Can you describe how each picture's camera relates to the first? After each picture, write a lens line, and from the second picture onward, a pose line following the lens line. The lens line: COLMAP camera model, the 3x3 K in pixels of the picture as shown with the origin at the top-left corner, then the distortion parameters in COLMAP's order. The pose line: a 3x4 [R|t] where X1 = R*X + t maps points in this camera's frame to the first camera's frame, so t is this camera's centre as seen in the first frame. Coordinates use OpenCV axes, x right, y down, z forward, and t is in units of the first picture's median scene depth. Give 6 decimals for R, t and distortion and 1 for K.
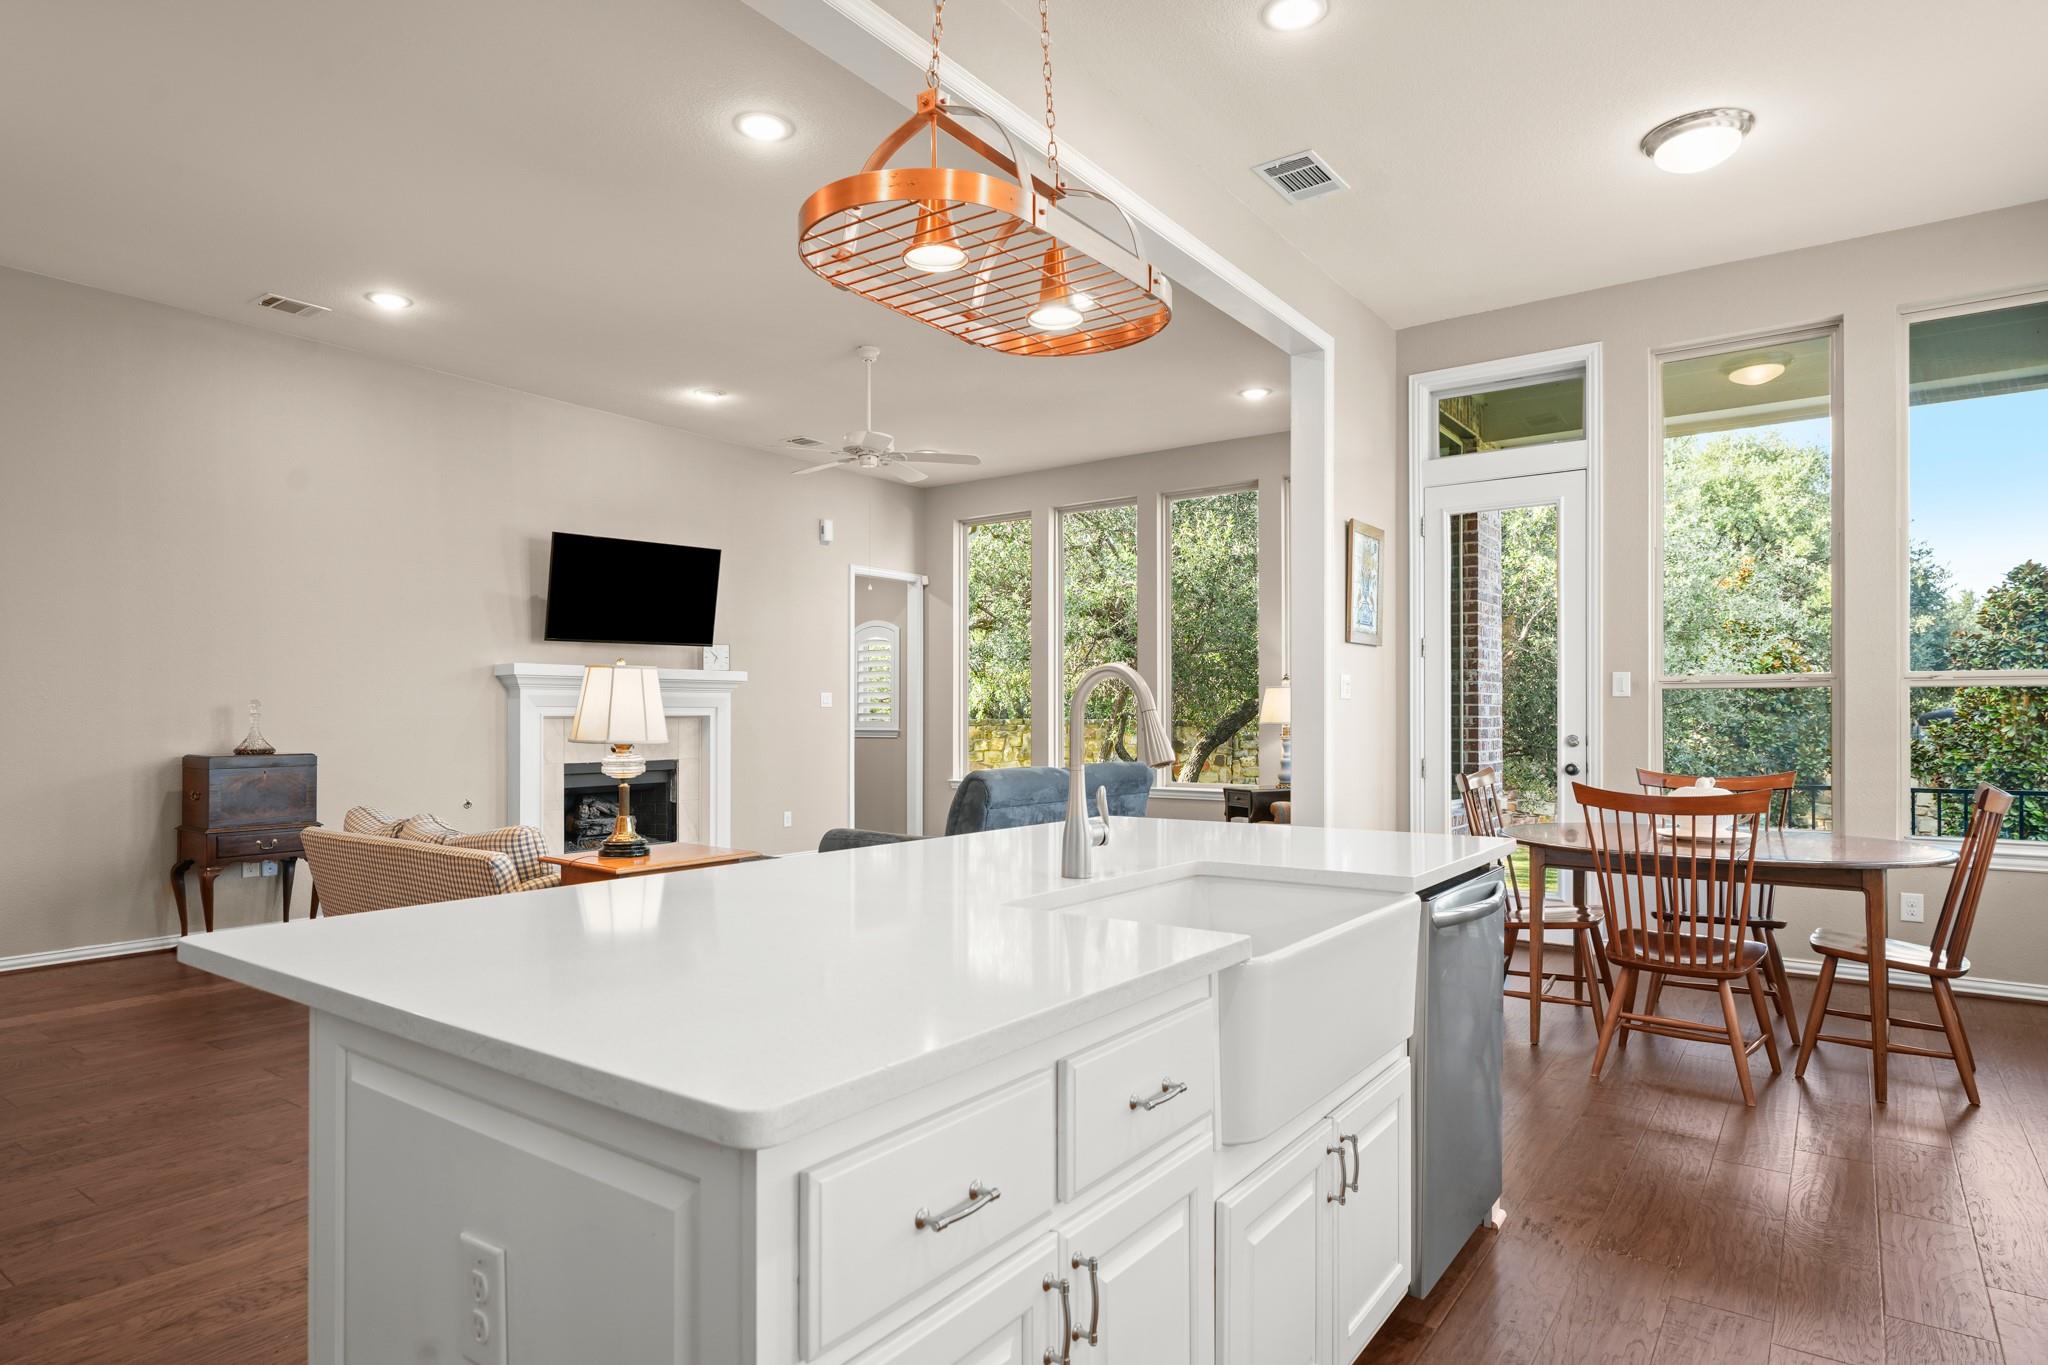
lens RADIAL K [[1134.1, 0, 1031.0], [0, 1134.1, 707.8], [0, 0, 1]] dist [-0.000058, -0.000463]
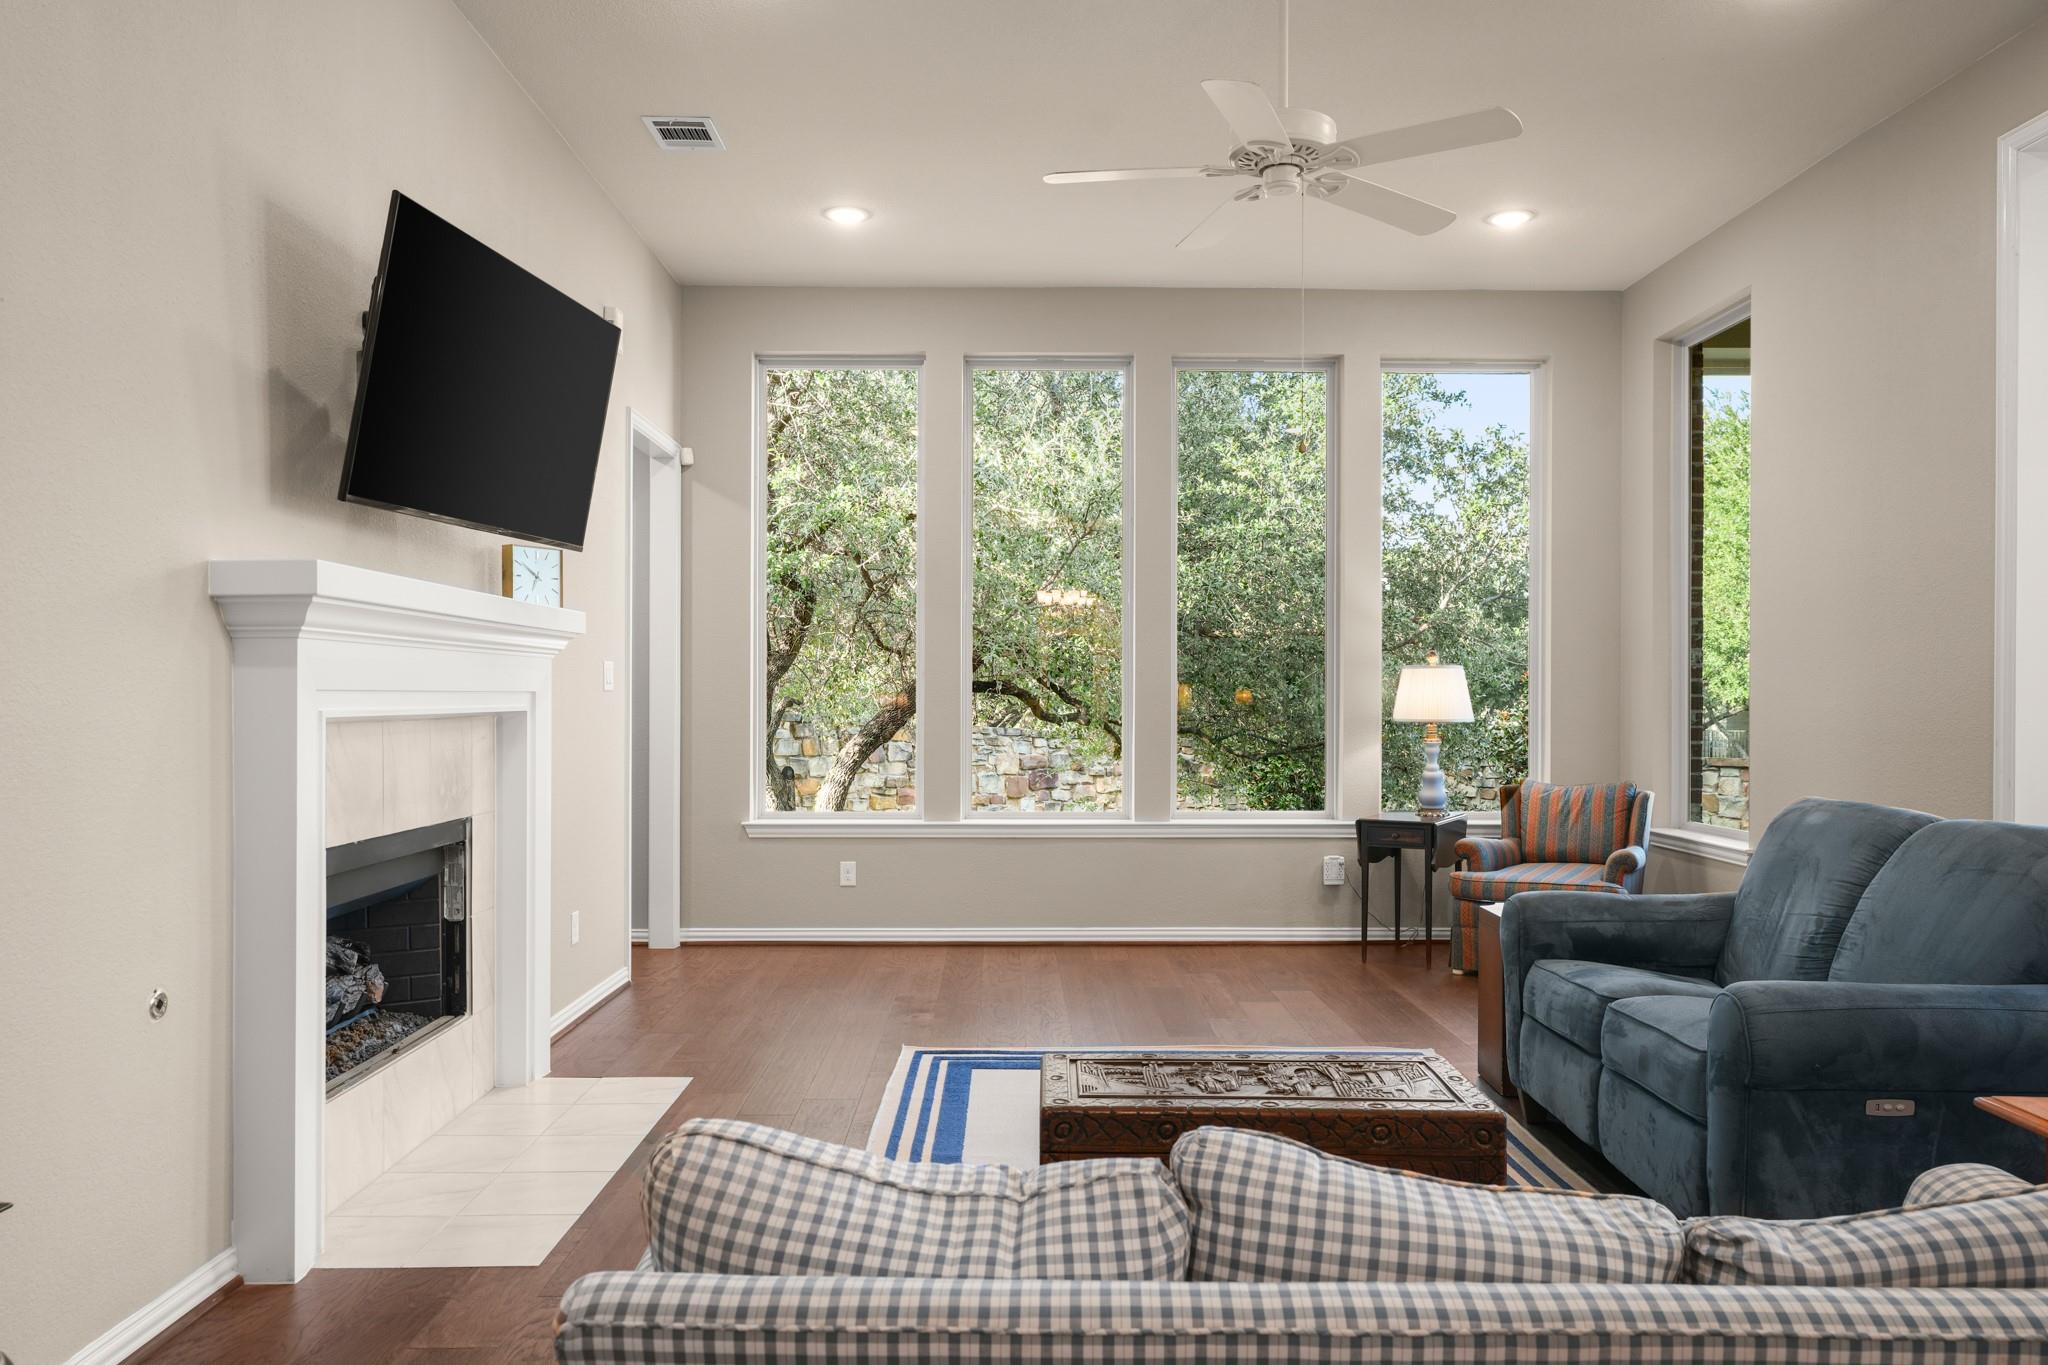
lens RADIAL K [[1388.6, 0, 1031.7], [0, 1388.6, 689.0], [0, 0, 1]] dist [0.001618, 0.003630]
pose [[0.803102, 0.005514, 0.595816, -0.510026], [-0.006318, 0.999980, -0.000738, -0.002646], [-0.595808, -0.003172, 0.803121, 0.528555]]
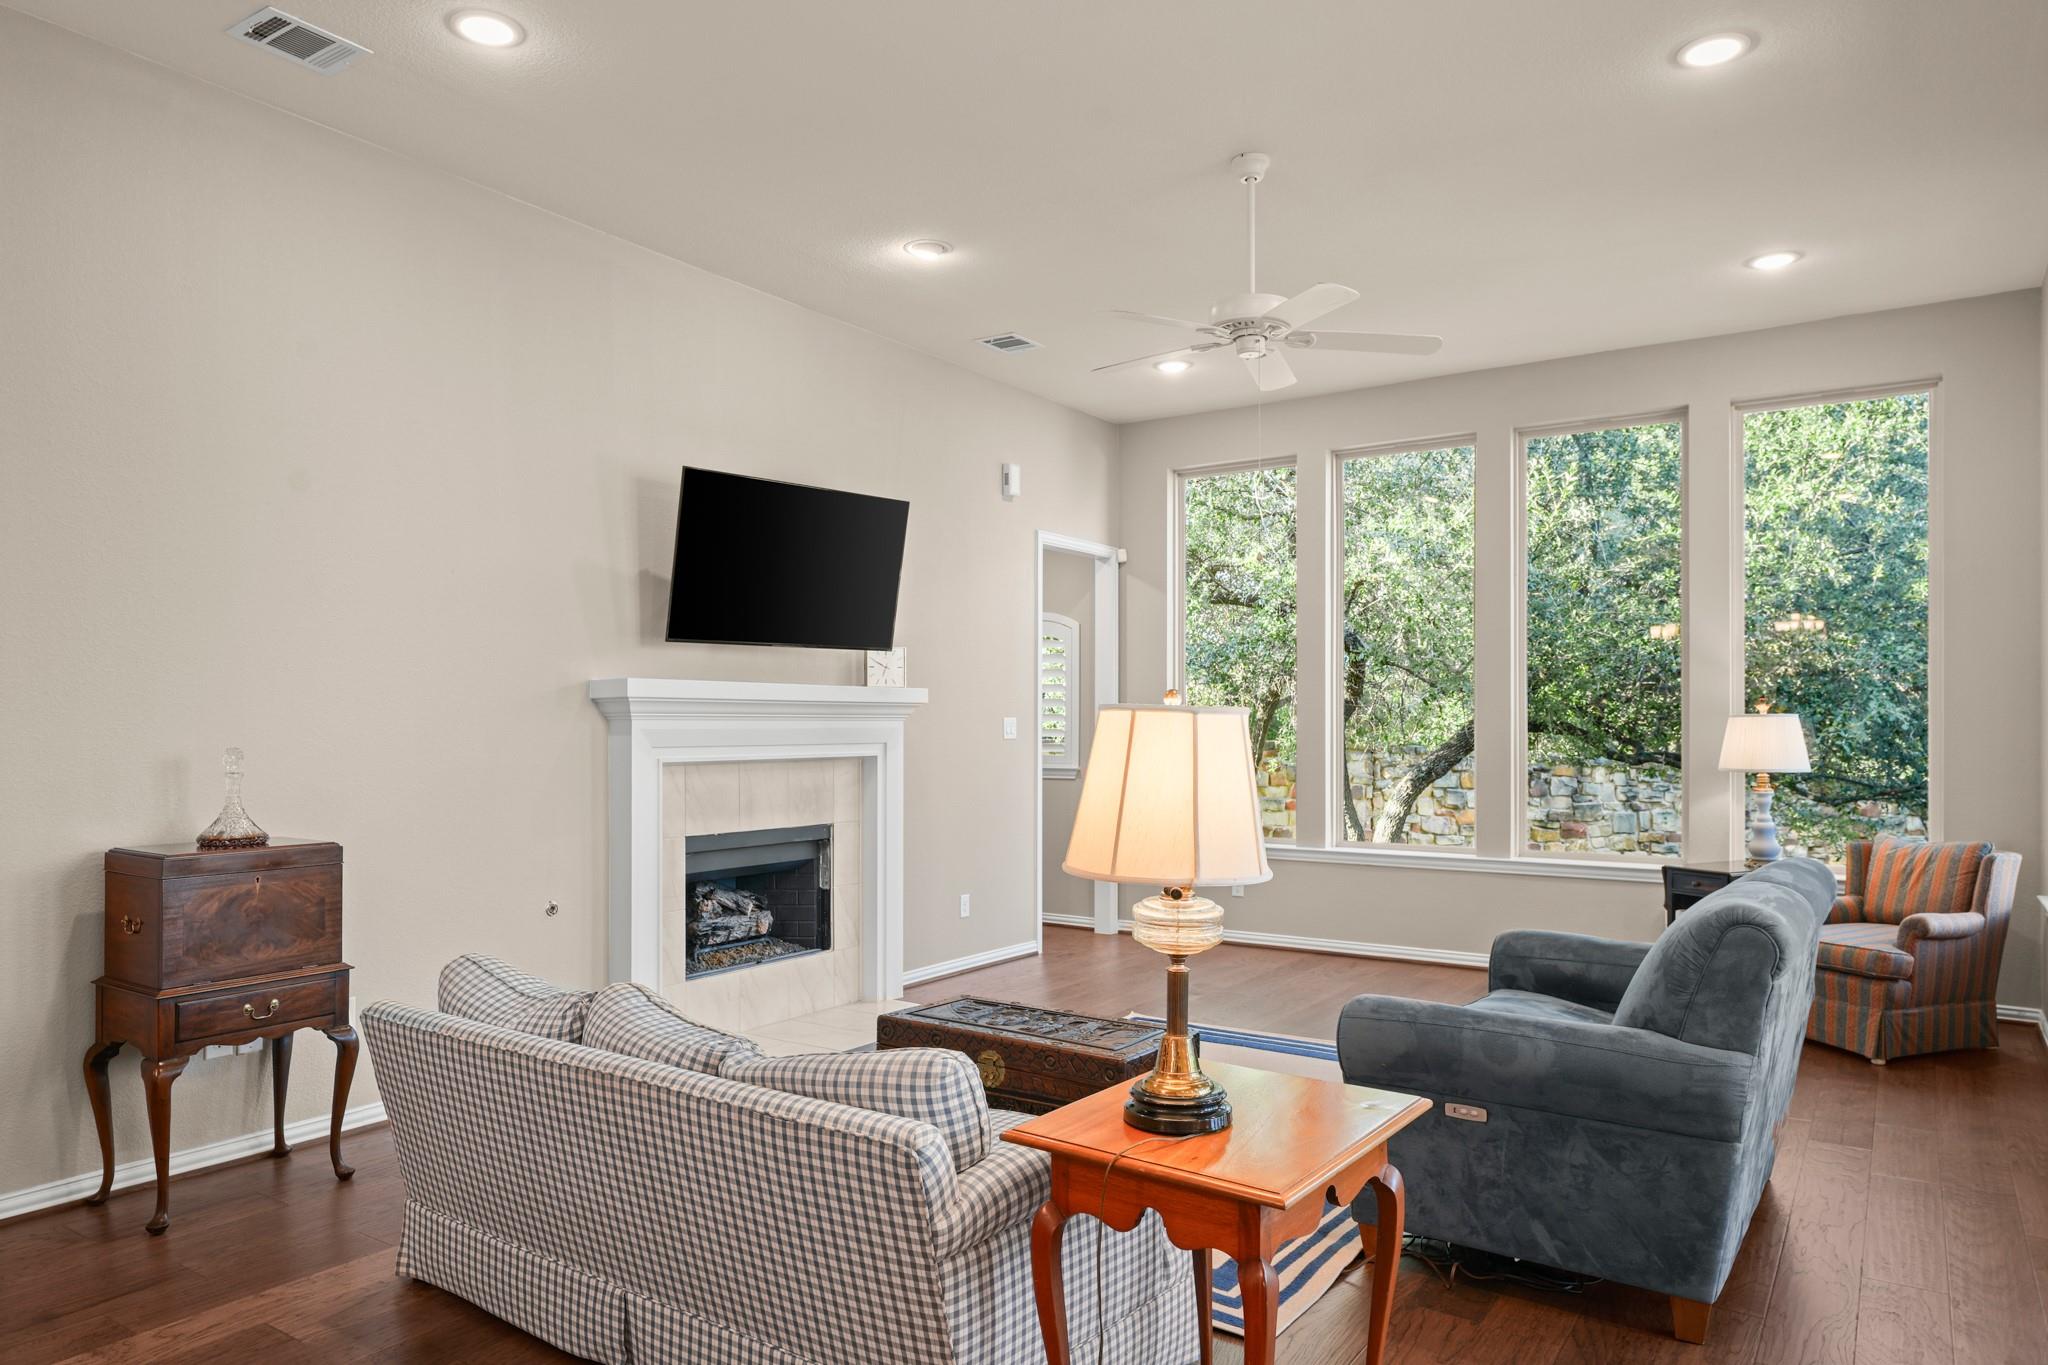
lens RADIAL K [[1309.6, 0, 1031.6], [0, 1309.6, 718.0], [0, 0, 1]] dist [-0.000390, 0.003815]
pose [[0.999556, 0.001071, 0.029768, -0.248453], [-0.001093, 0.999999, 0.000728, -0.017981], [-0.029767, -0.000760, 0.999557, 0.273847]]
